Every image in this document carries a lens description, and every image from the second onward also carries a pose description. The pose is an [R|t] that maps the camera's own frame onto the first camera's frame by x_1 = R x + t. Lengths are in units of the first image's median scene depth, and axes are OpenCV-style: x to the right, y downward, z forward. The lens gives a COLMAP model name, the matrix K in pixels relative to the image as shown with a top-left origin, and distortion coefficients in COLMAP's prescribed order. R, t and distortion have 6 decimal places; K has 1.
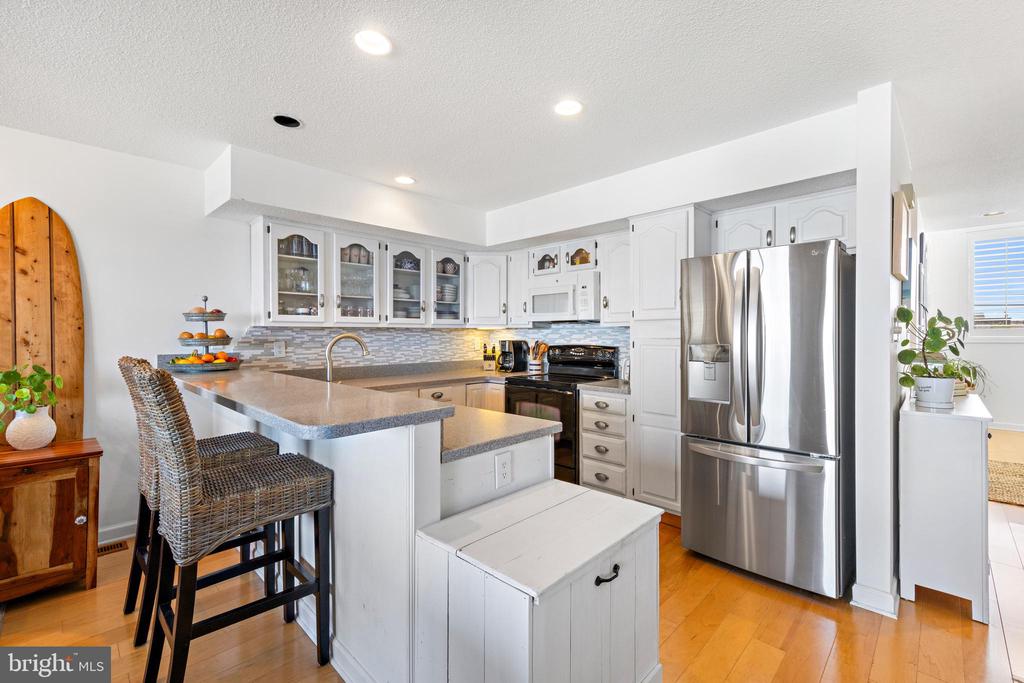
lens RADIAL K [[442.6, 0, 511.5], [0, 442.6, 338.1], [0, 0, 1]] dist [0.004897, 0.000646]
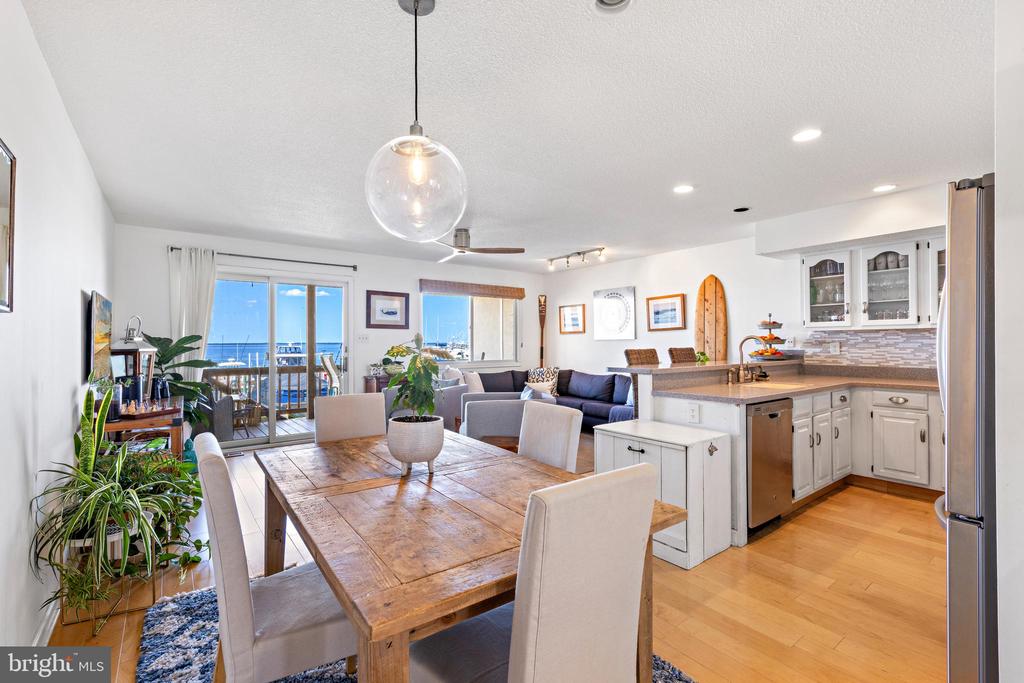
lens RADIAL K [[444.6, 0, 517.3], [0, 444.6, 341.1], [0, 0, 1]] dist [0.004369, 0.000682]
pose [[-0.139198, -0.002456, -0.990261, 0.967819], [-0.004473, 0.999988, -0.001851, 0.011892], [0.990254, 0.004172, -0.139208, 0.301696]]
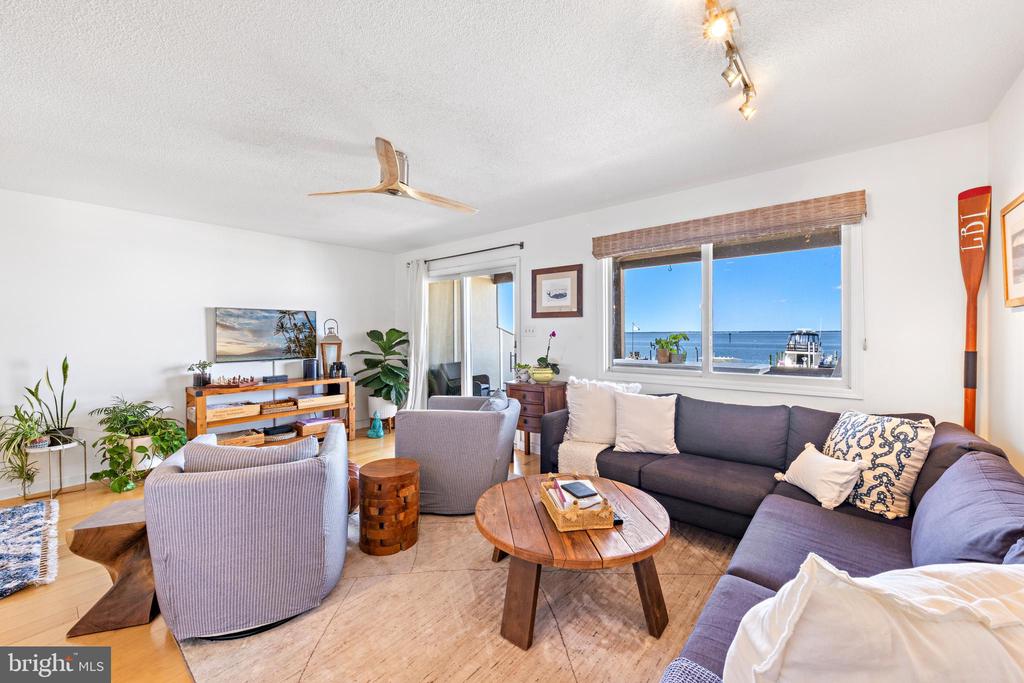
lens RADIAL K [[400.0, 0, 514.5], [0, 400.0, 333.8], [0, 0, 1]] dist [0.001684, 0.000349]
pose [[-0.996636, 0.007699, -0.081588, -0.677869], [0.006973, 0.999934, 0.009184, -0.004755], [0.081653, 0.008584, -0.996624, 0.745975]]
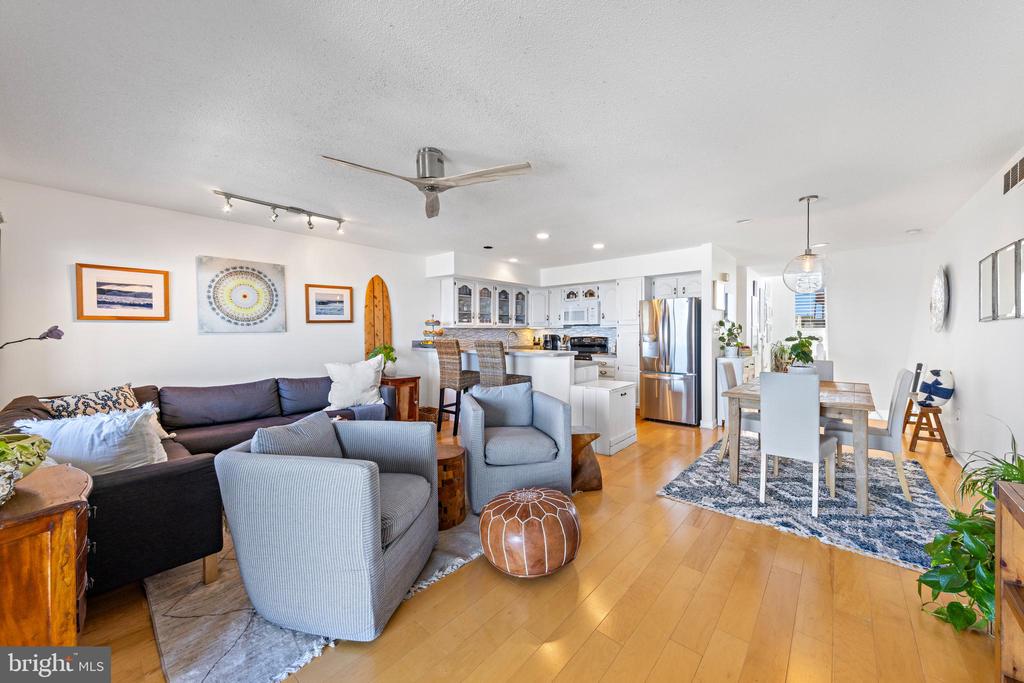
lens RADIAL K [[377.1, 0, 510.9], [0, 377.1, 335.1], [0, 0, 1]] dist [0.002023, 0.000203]
pose [[0.998330, -0.002395, 0.057711, -0.380818], [0.002430, 0.999997, -0.000531, 0.011446], [-0.057710, 0.000671, 0.998333, -0.884798]]
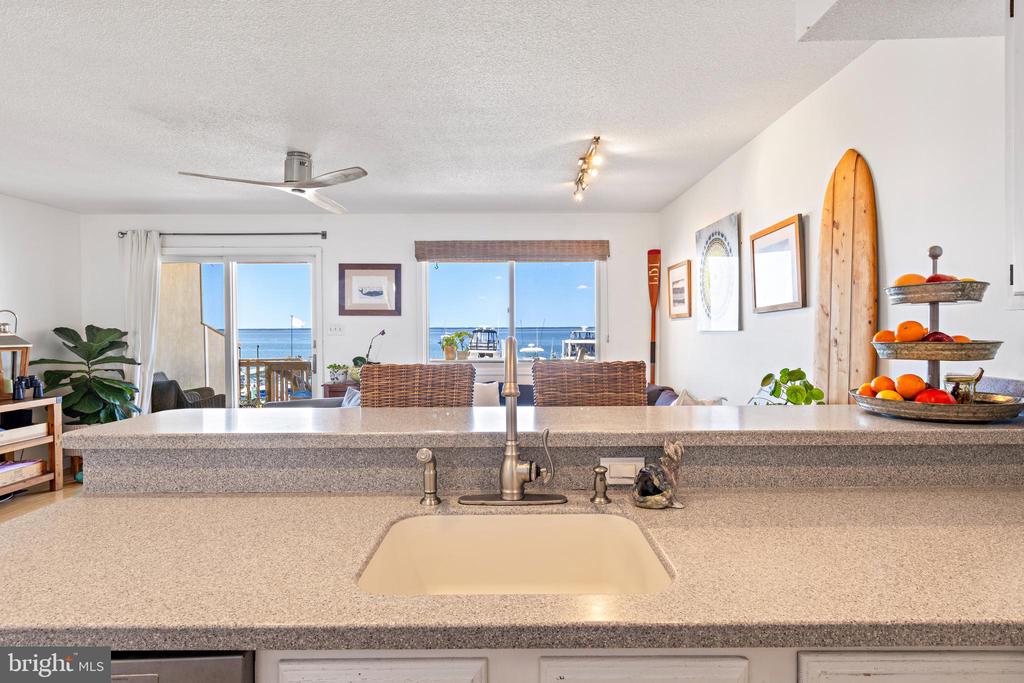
lens RADIAL K [[551.4, 0, 518.8], [0, 551.4, 334.6], [0, 0, 1]] dist [-0.004985, -0.002180]
pose [[-0.705548, 0.013444, -0.708535, -0.009814], [0.000692, 0.999833, 0.018282, -0.016209], [0.708662, 0.012409, -0.705439, 1.028580]]
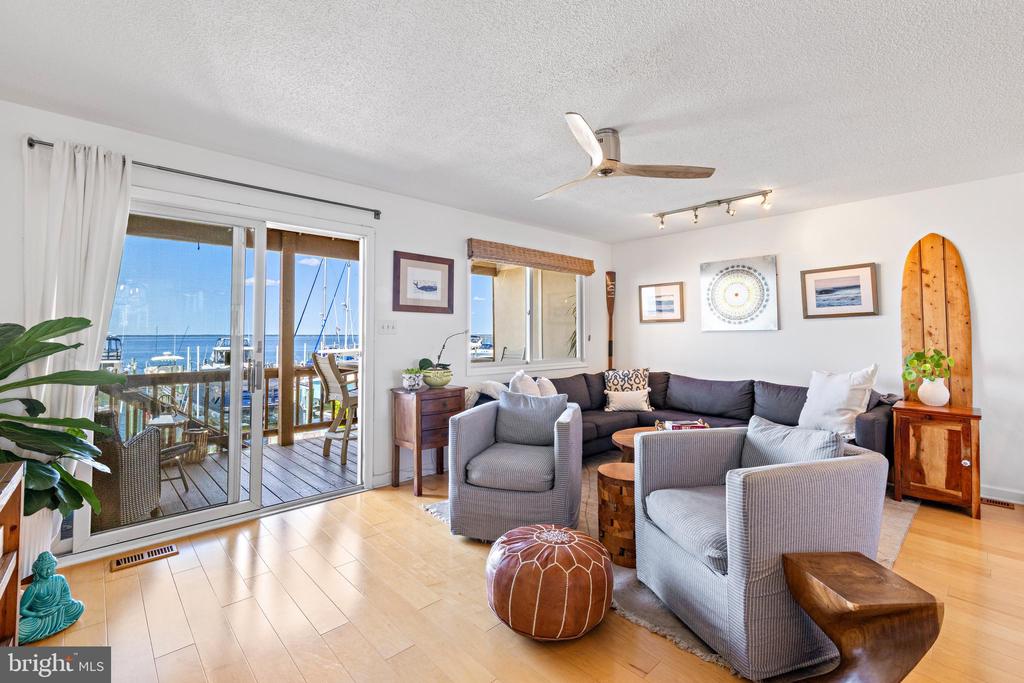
lens RADIAL K [[442.6, 0, 518.2], [0, 442.6, 318.9], [0, 0, 1]] dist [0.004897, 0.000646]
pose [[-0.042309, -0.034803, -0.998498, 0.333947], [-0.005602, 0.999386, -0.034596, 0.015631], [0.999089, 0.004130, -0.042478, -0.224614]]
